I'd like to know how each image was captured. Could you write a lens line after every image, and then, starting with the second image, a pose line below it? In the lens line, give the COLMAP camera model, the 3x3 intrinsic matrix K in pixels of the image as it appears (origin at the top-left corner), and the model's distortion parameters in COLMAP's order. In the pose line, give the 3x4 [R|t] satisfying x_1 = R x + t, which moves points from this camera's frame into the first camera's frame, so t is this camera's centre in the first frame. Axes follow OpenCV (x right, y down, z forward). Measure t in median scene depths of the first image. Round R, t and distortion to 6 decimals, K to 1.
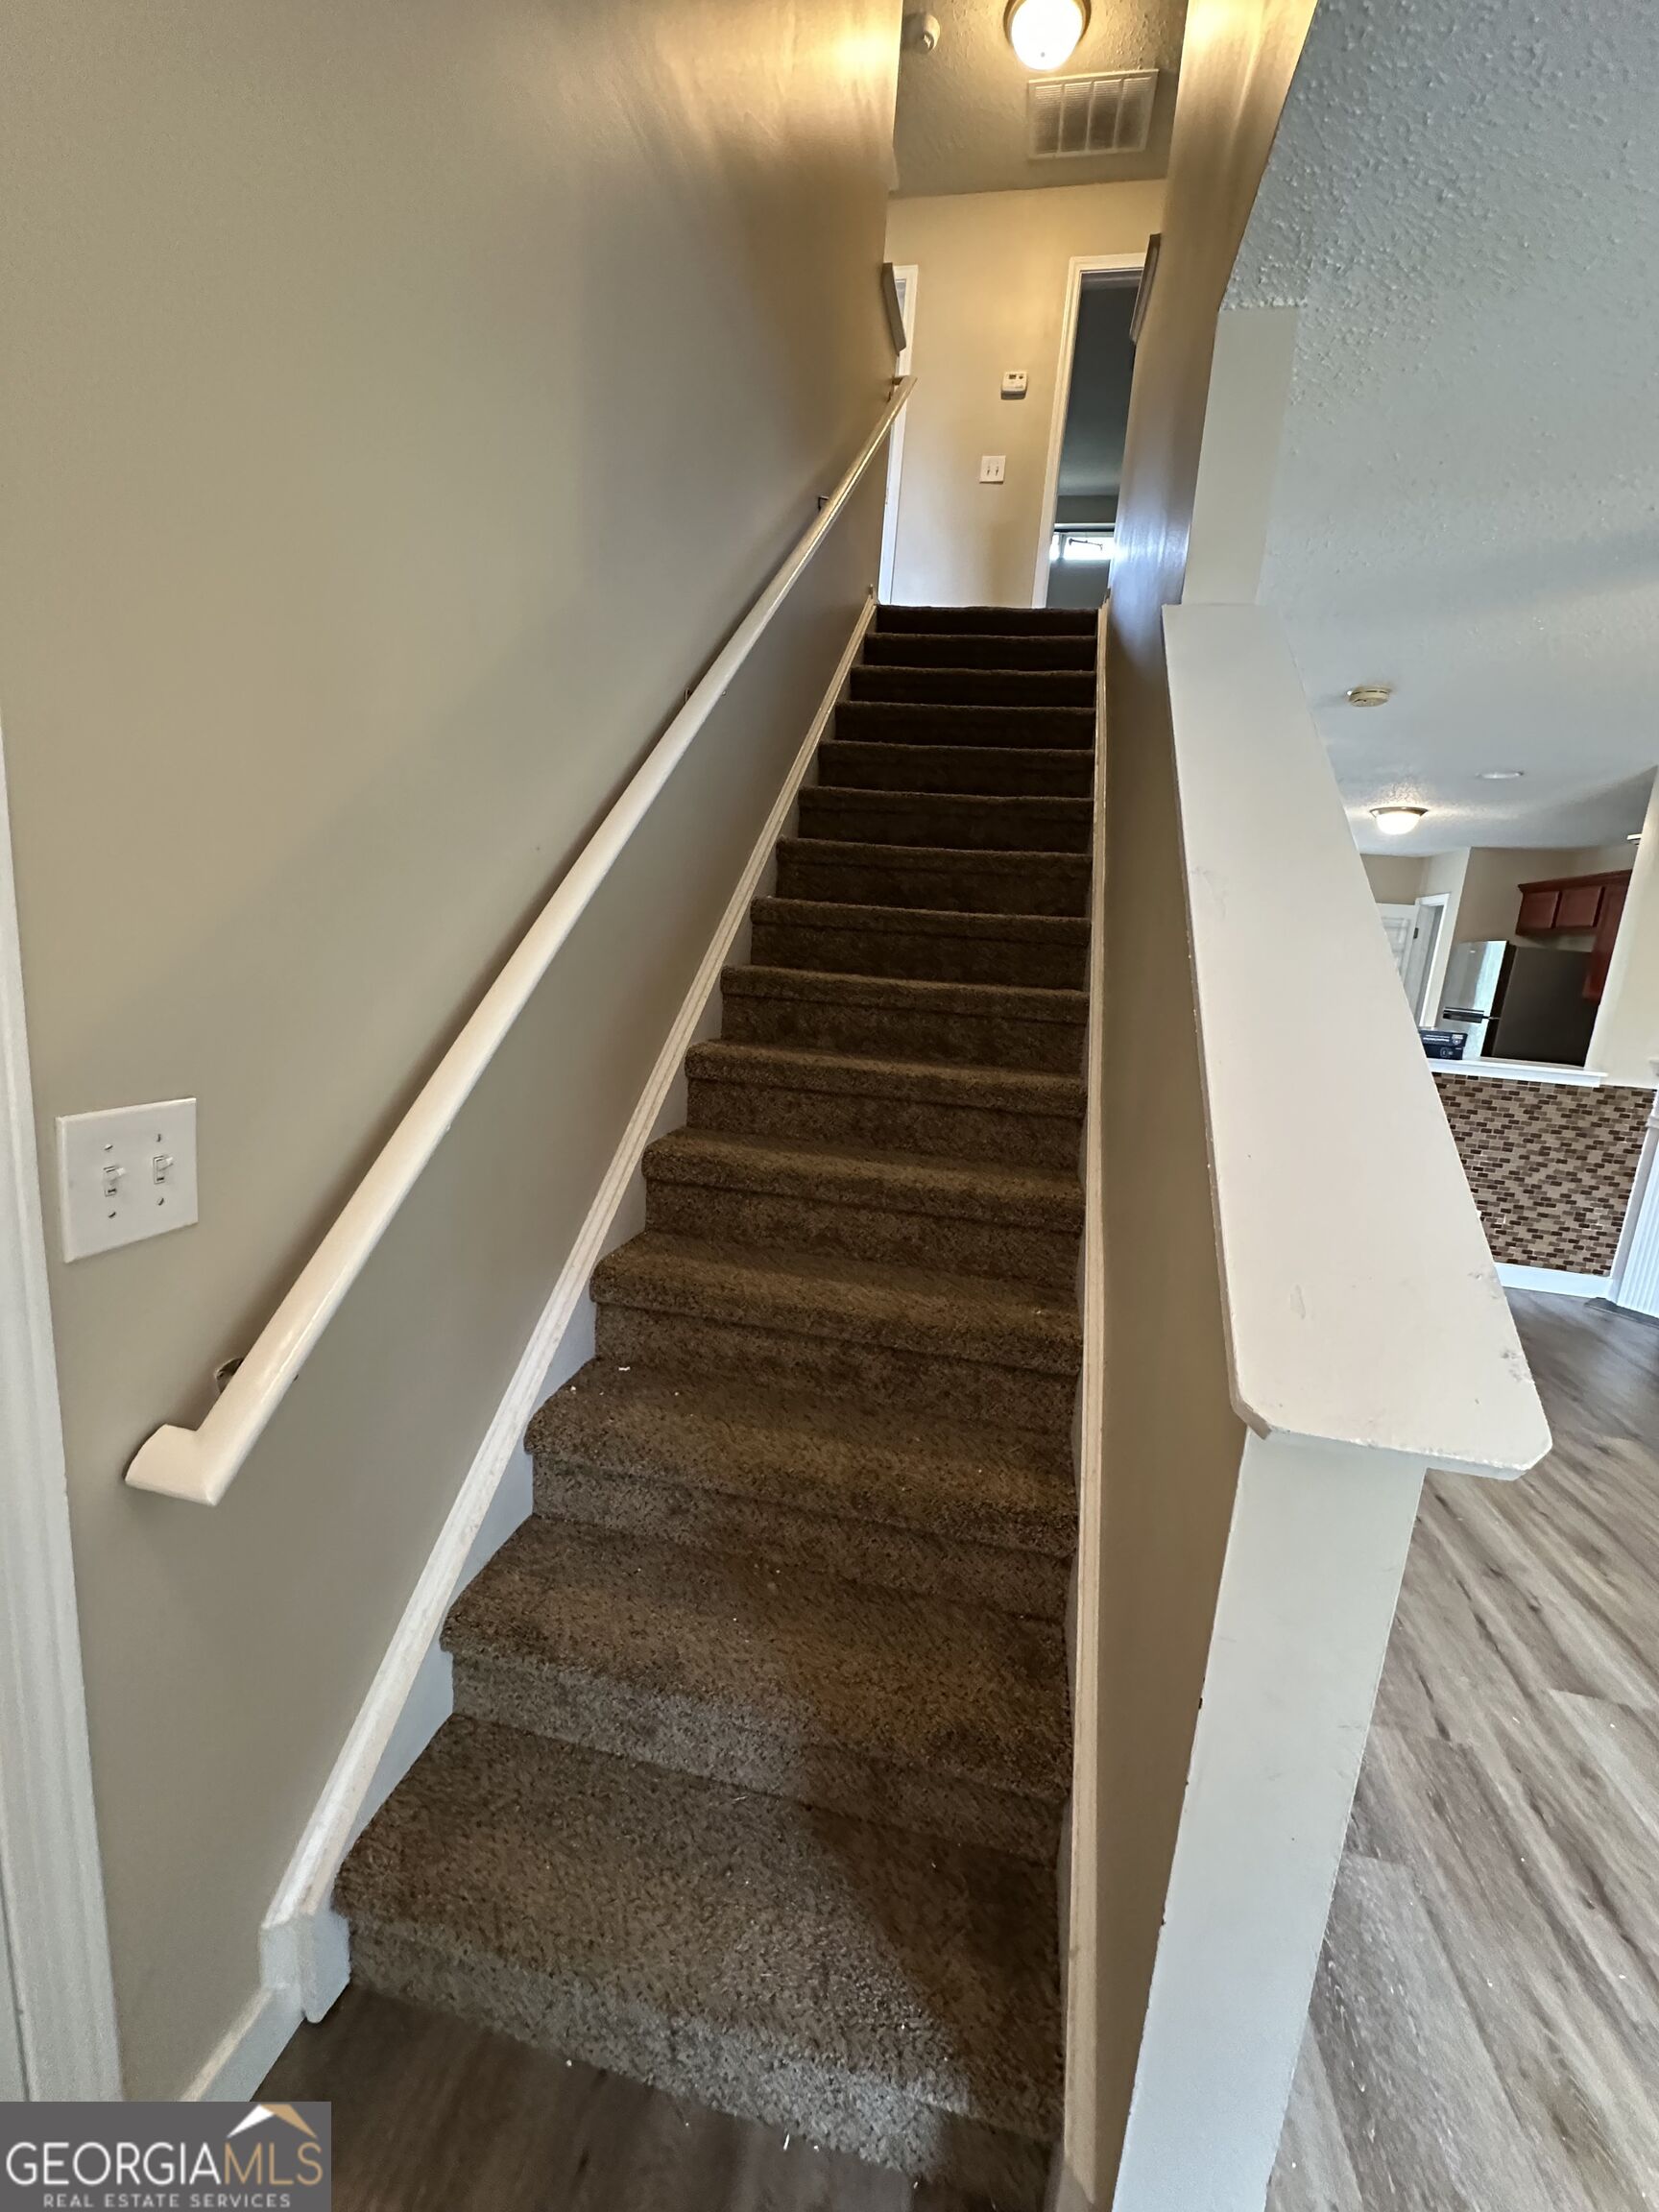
lens RADIAL K [[883.7, 0, 829.5], [0, 883.7, 1106.0], [0, 0, 1]] dist [-0.000271, -0.000276]
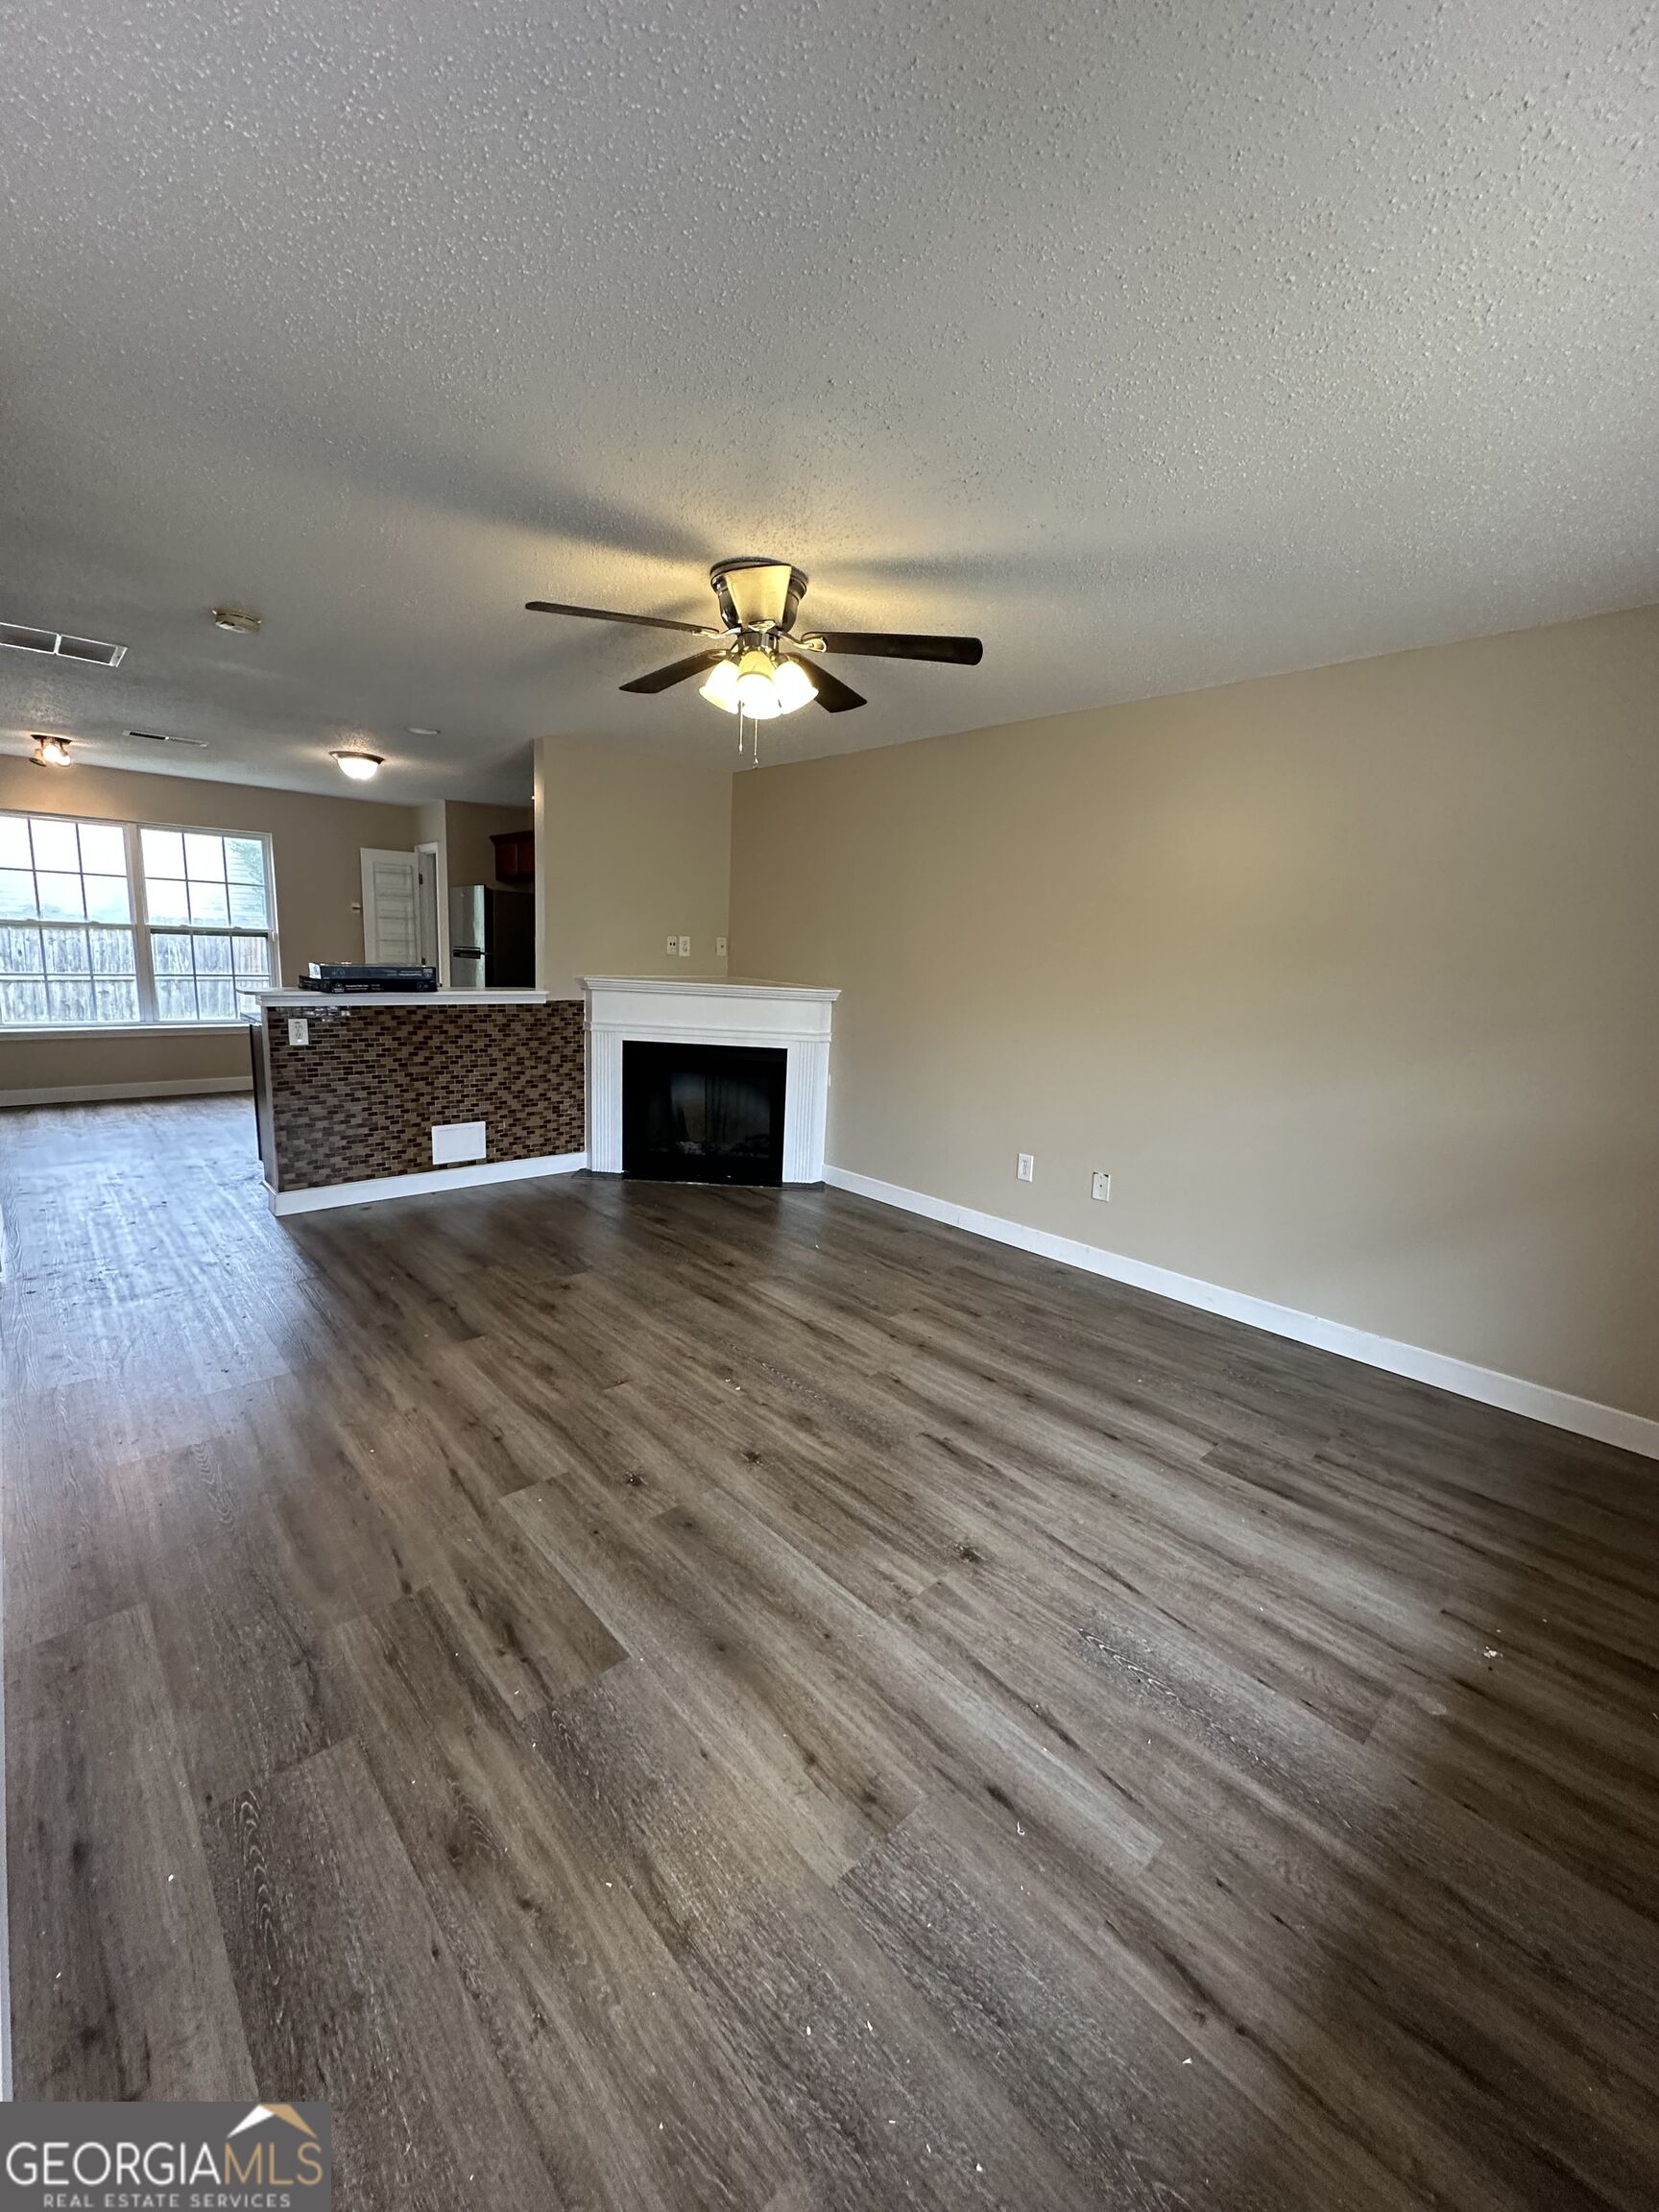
lens RADIAL K [[883.7, 0, 829.5], [0, 883.7, 1106.0], [0, 0, 1]] dist [-0.000271, -0.000276]
pose [[0.592879, -0.194178, 0.781530, 0.113808], [0.152741, 0.979992, 0.127616, 0.022283], [-0.790674, 0.043711, 0.610676, -0.057725]]
